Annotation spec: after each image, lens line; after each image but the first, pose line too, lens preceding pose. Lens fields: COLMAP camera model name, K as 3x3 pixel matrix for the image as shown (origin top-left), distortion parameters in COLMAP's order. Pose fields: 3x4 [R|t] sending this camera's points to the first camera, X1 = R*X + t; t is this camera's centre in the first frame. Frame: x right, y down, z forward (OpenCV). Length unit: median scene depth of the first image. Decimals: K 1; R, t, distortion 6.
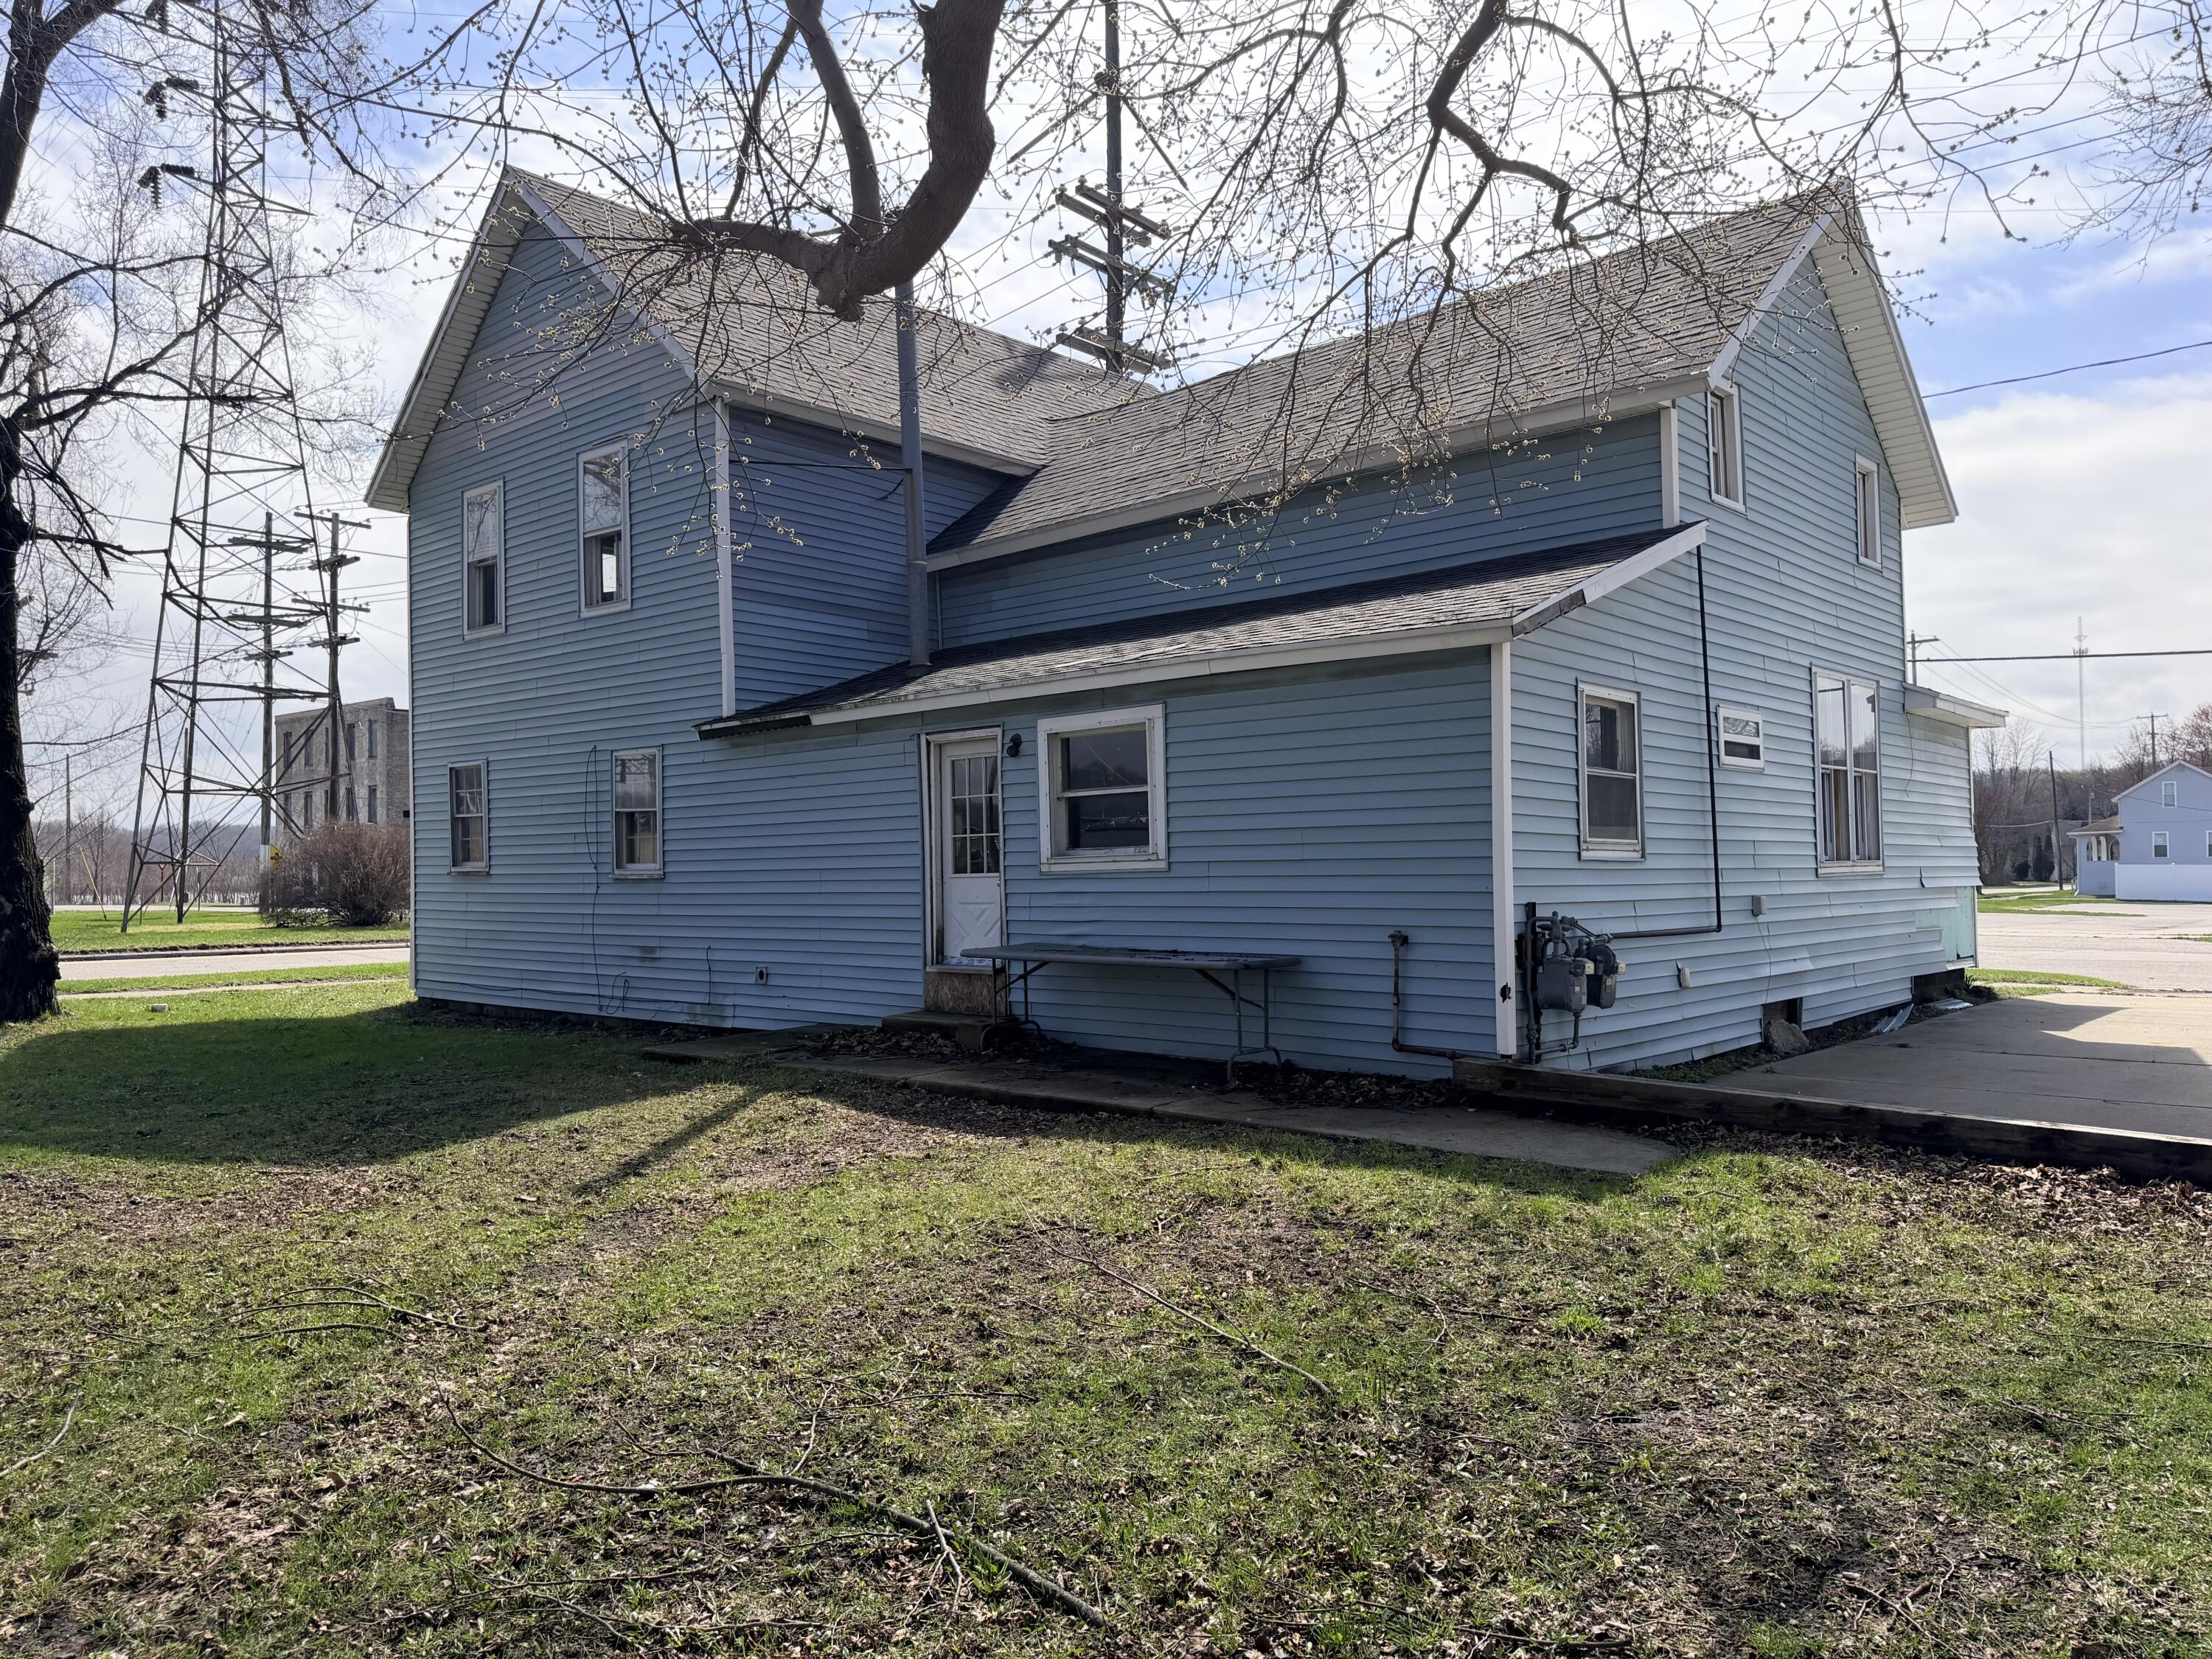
lens RADIAL K [[1547.1, 0, 1101.9], [0, 1547.1, 828.3], [0, 0, 1]] dist [0.049338, -0.029991]
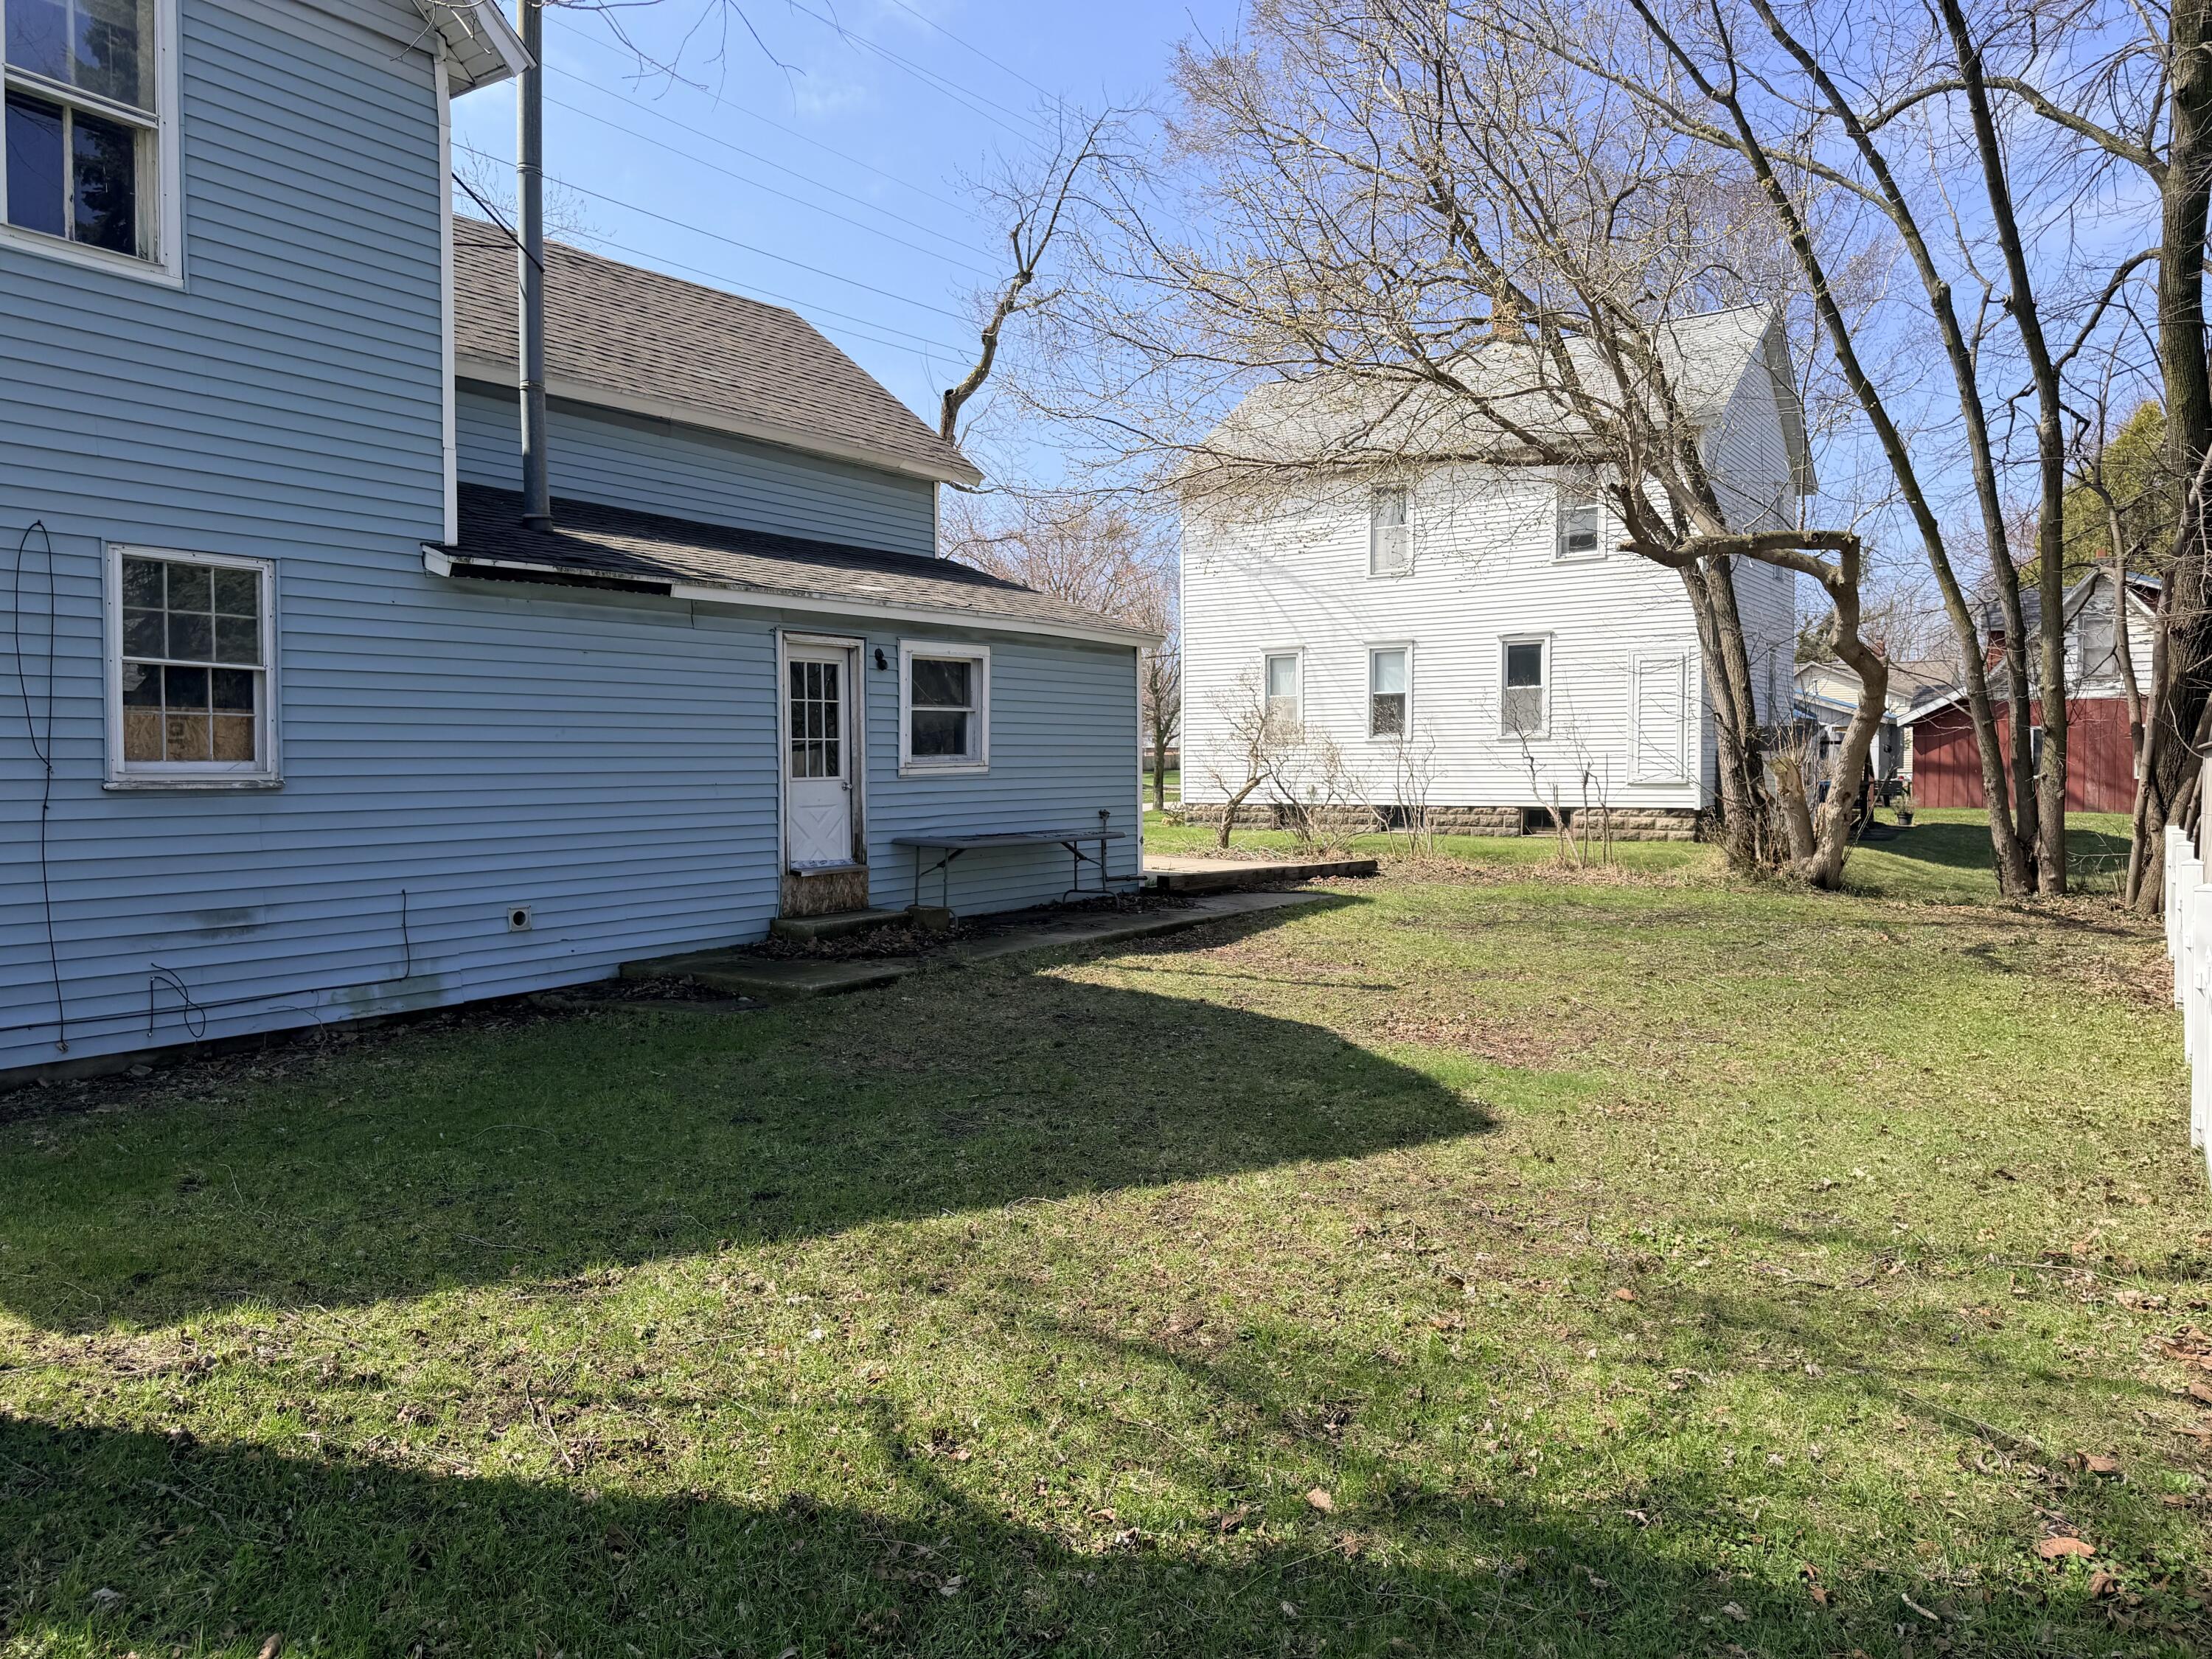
lens RADIAL K [[1547.1, 0, 1103.0], [0, 1547.1, 829.8], [0, 0, 1]] dist [0.049338, -0.029991]
pose [[-0.150018, -0.043910, 0.987708, -1.154353], [-0.035173, 0.998618, 0.039053, 0.018187], [-0.988057, -0.028882, -0.151355, 0.994652]]
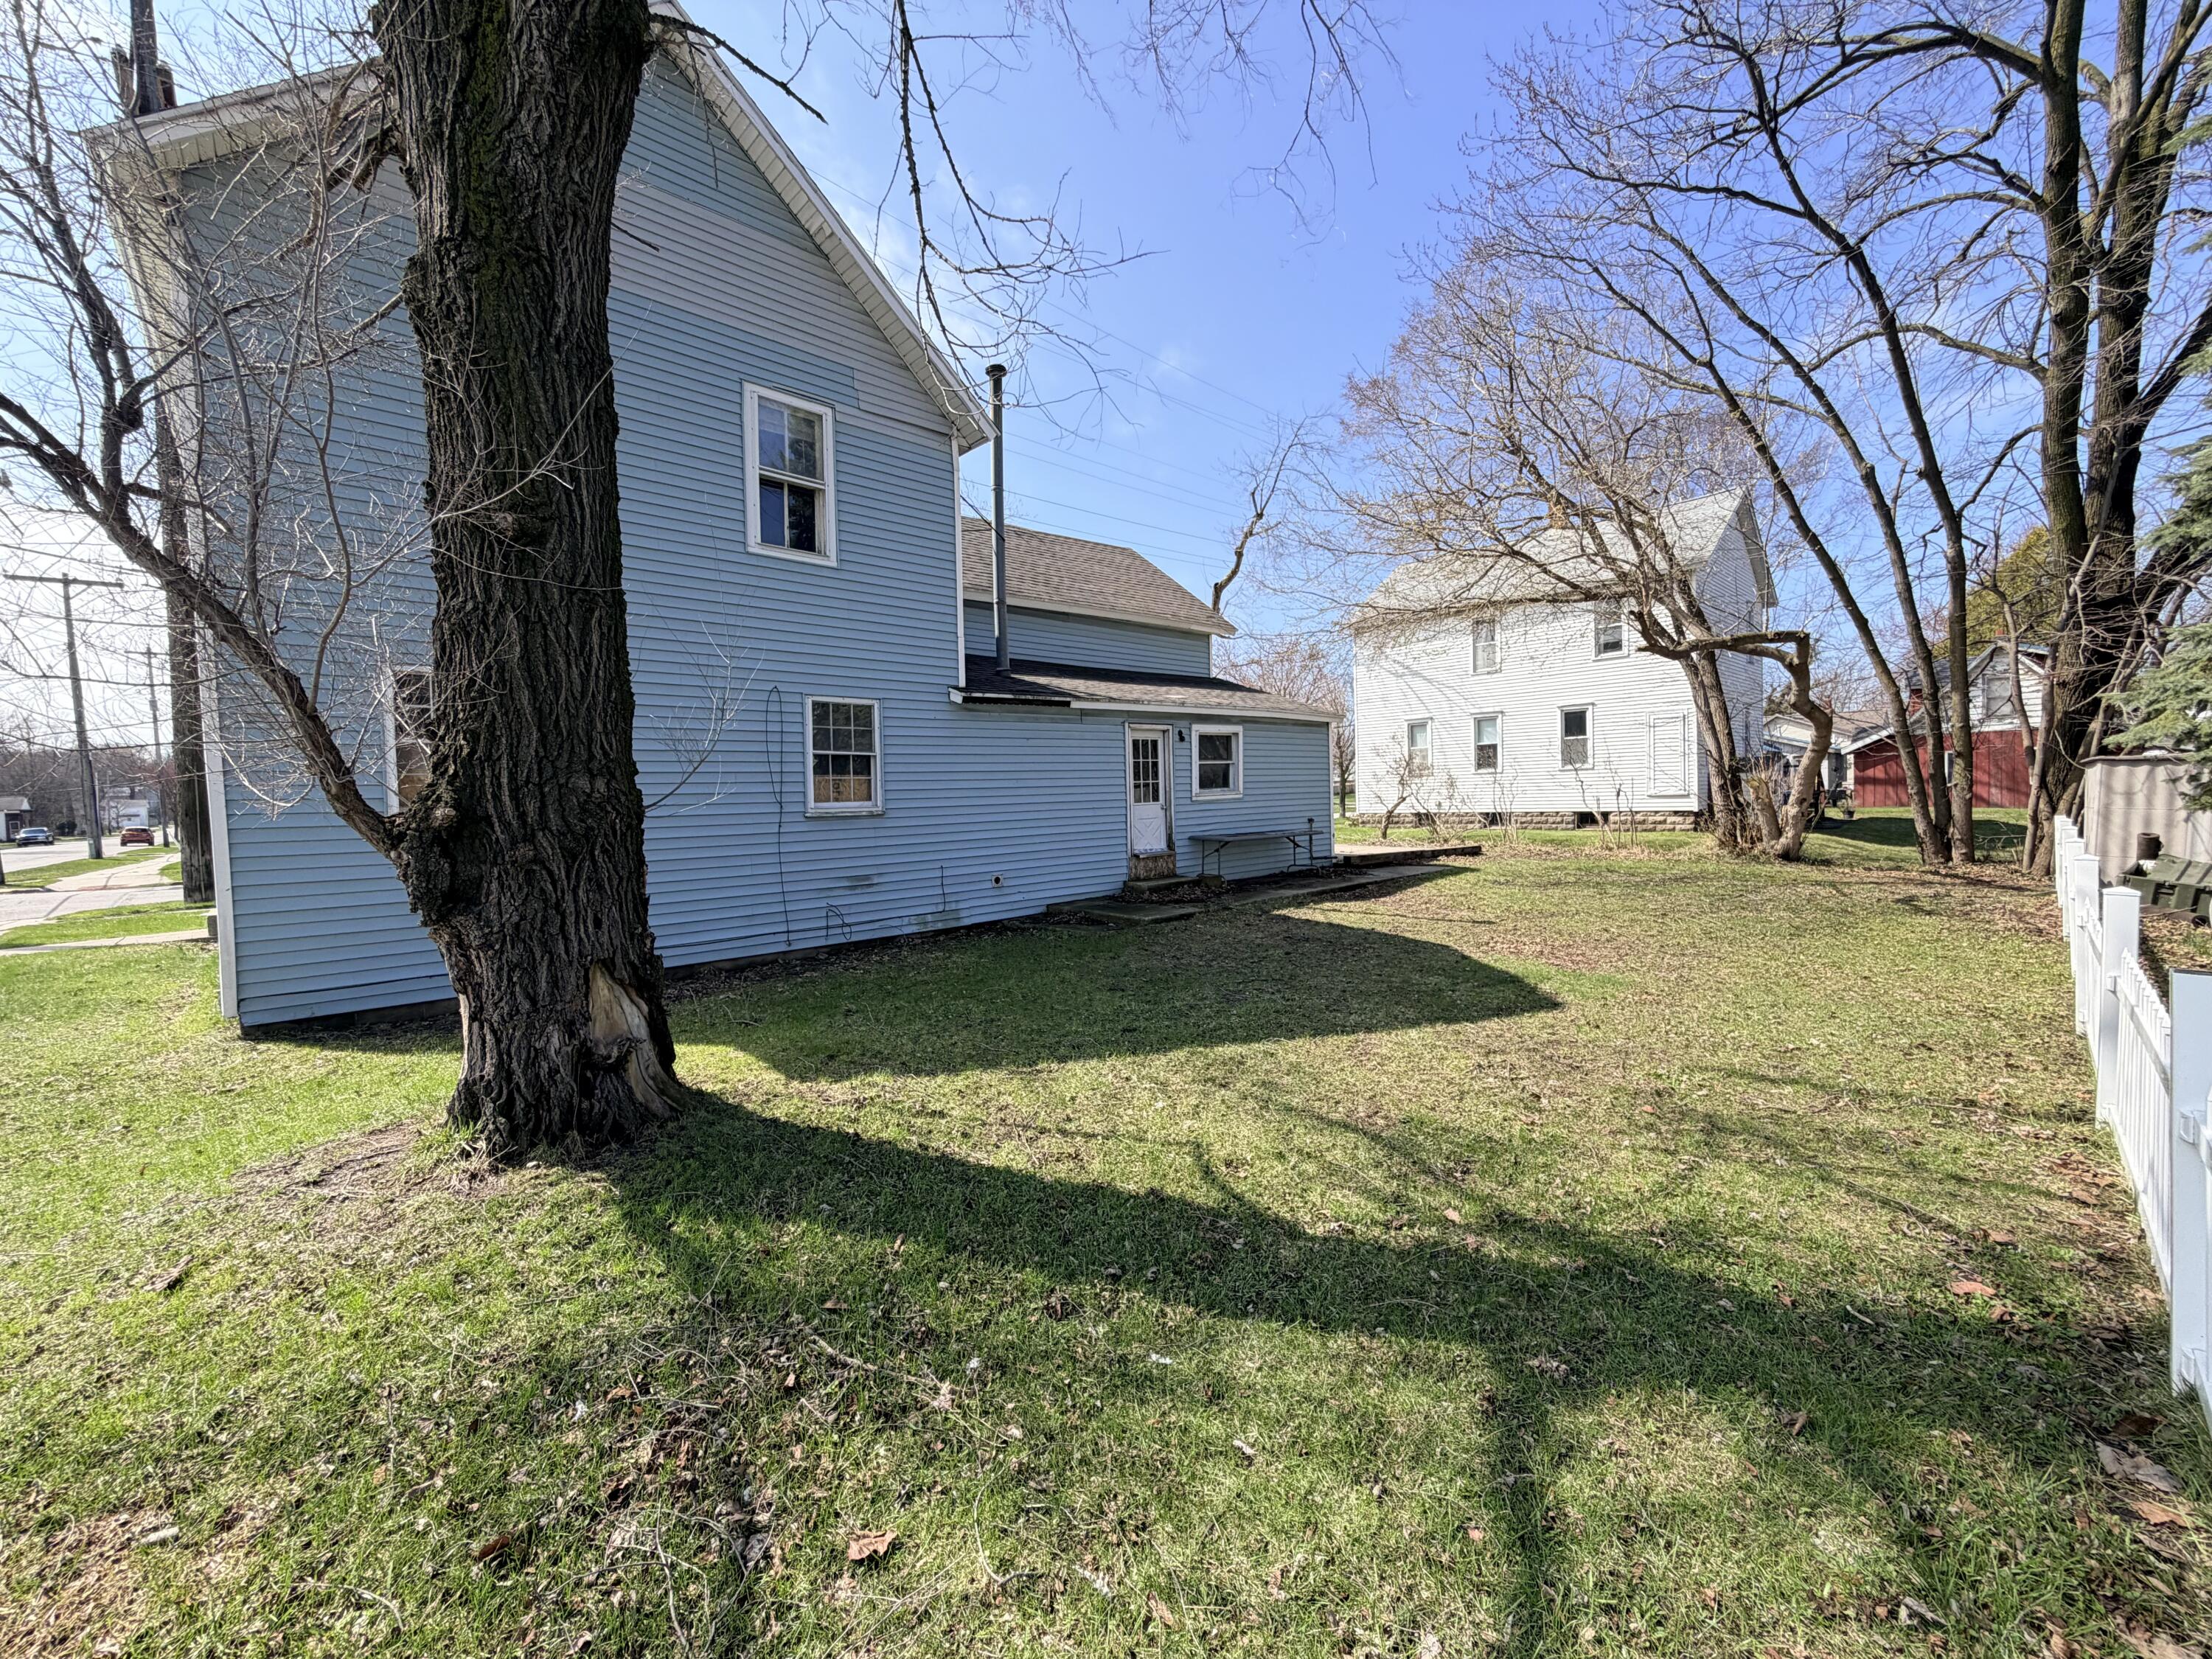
lens RADIAL K [[894.2, 0, 1101.2], [0, 894.2, 817.5], [0, 0, 1]] dist [0.010092, 0.000217]
pose [[0.074880, -0.027856, 0.996803, -1.181877], [-0.011082, 0.999525, 0.028764, 0.017793], [-0.997131, -0.013200, 0.074535, 1.003127]]
